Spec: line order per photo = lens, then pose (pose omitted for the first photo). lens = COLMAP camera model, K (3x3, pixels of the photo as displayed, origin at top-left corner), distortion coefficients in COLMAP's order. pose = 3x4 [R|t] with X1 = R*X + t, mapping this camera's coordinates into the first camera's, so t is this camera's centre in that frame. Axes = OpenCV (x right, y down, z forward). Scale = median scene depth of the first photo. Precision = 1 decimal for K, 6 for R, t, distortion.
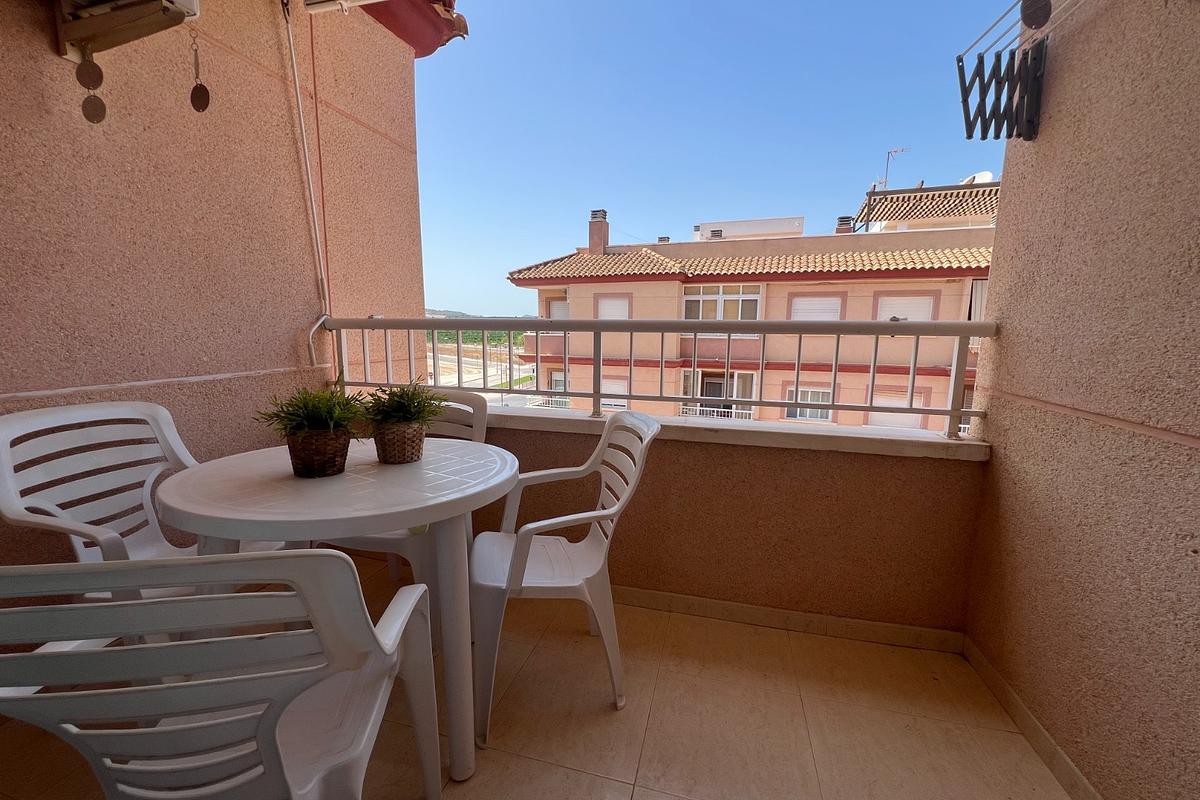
lens RADIAL K [[479.3, 0, 598.3], [0, 479.3, 398.3], [0, 0, 1]] dist [-0.001596, 0.000195]
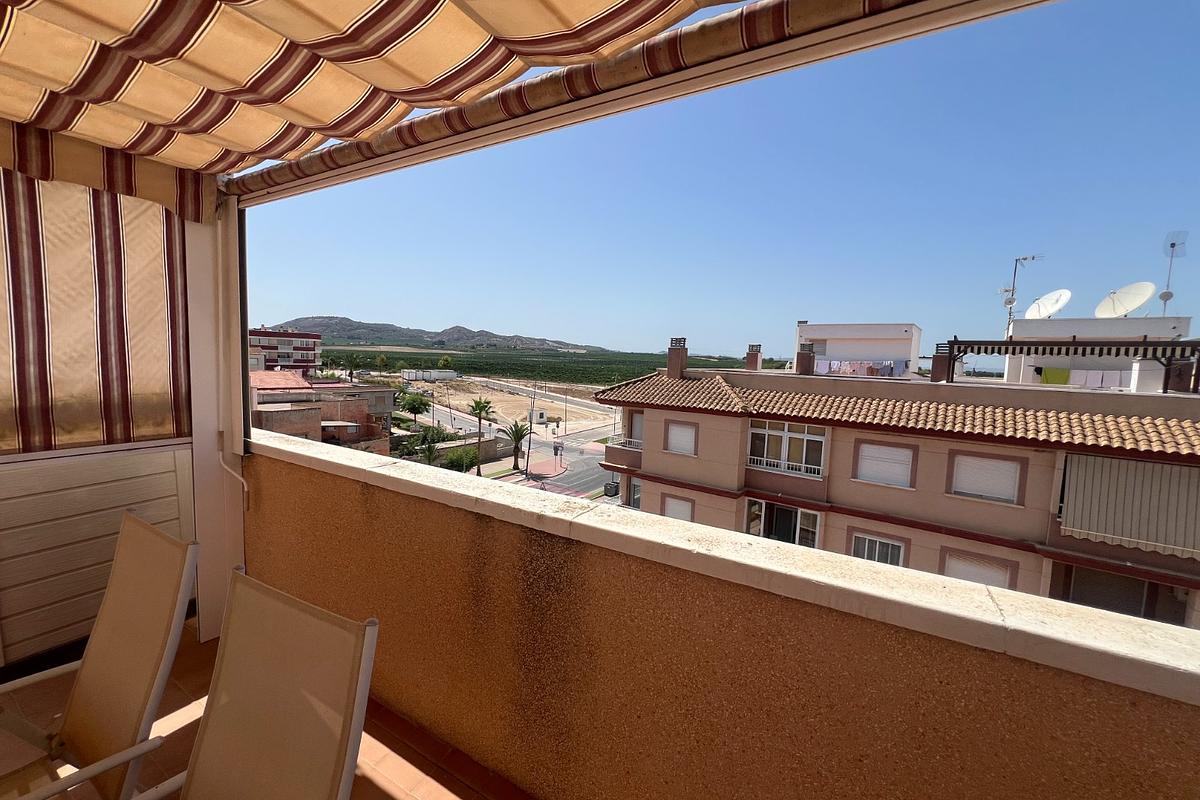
lens RADIAL K [[479.3, 0, 598.3], [0, 479.3, 398.3], [0, 0, 1]] dist [-0.001596, 0.000195]
pose [[0.960656, 0.049368, -0.273317, 0.144963], [-0.069245, 0.995573, -0.063557, -0.192035], [0.268970, 0.079983, 0.959822, -0.092940]]
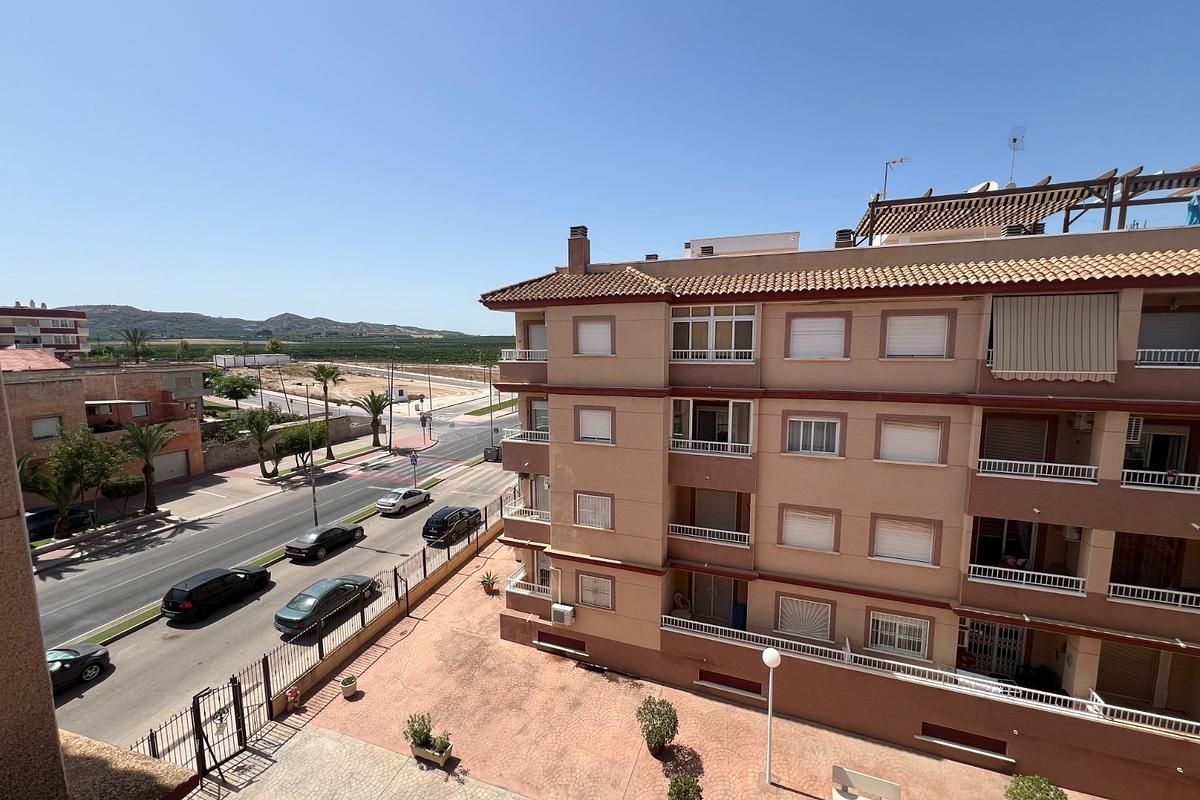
lens RADIAL K [[479.3, 0, 598.3], [0, 479.3, 398.3], [0, 0, 1]] dist [-0.001596, 0.000195]
pose [[0.999884, -0.014869, 0.003368, 0.034181], [0.014980, 0.999249, -0.035746, -0.031137], [-0.002834, 0.035792, 0.999355, 0.096989]]
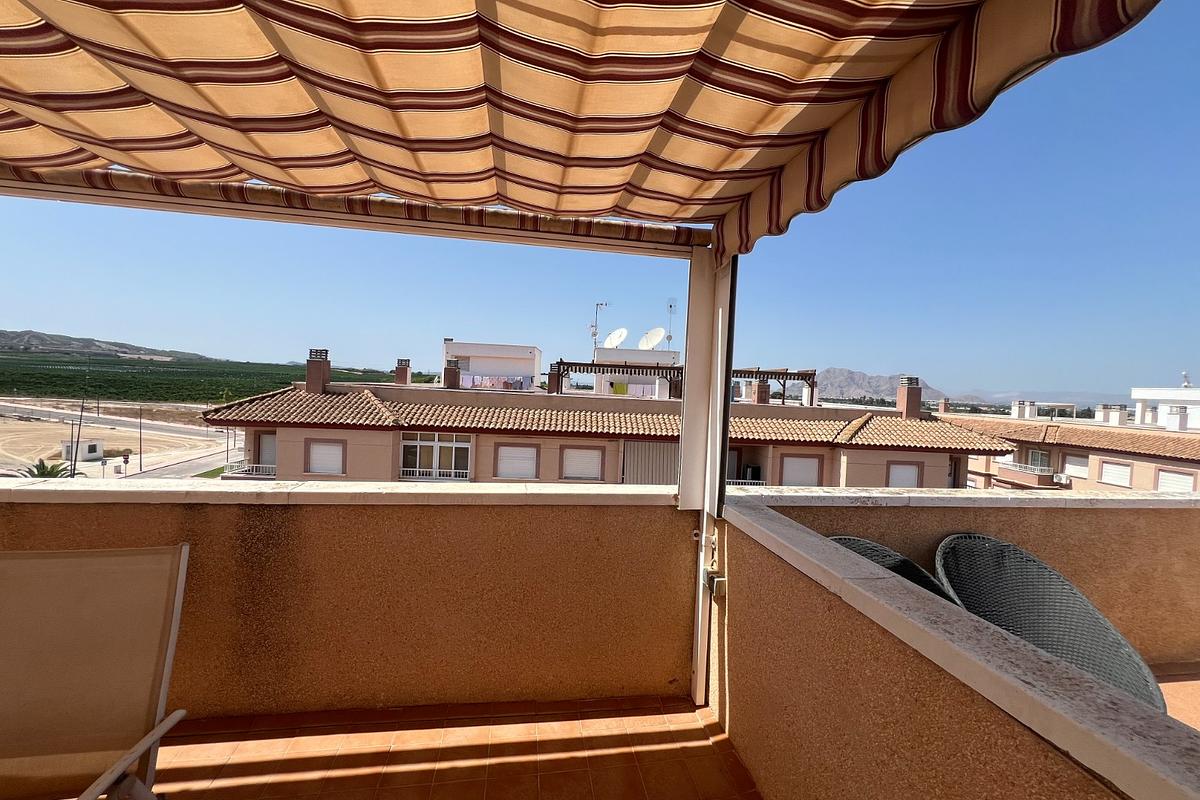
lens RADIAL K [[479.3, 0, 598.3], [0, 479.3, 398.3], [0, 0, 1]] dist [-0.001596, 0.000195]
pose [[0.911777, 0.021835, 0.410105, 0.139552], [0.024990, 0.993785, -0.108472, -0.184104], [-0.409925, 0.109151, 0.905565, -0.154450]]
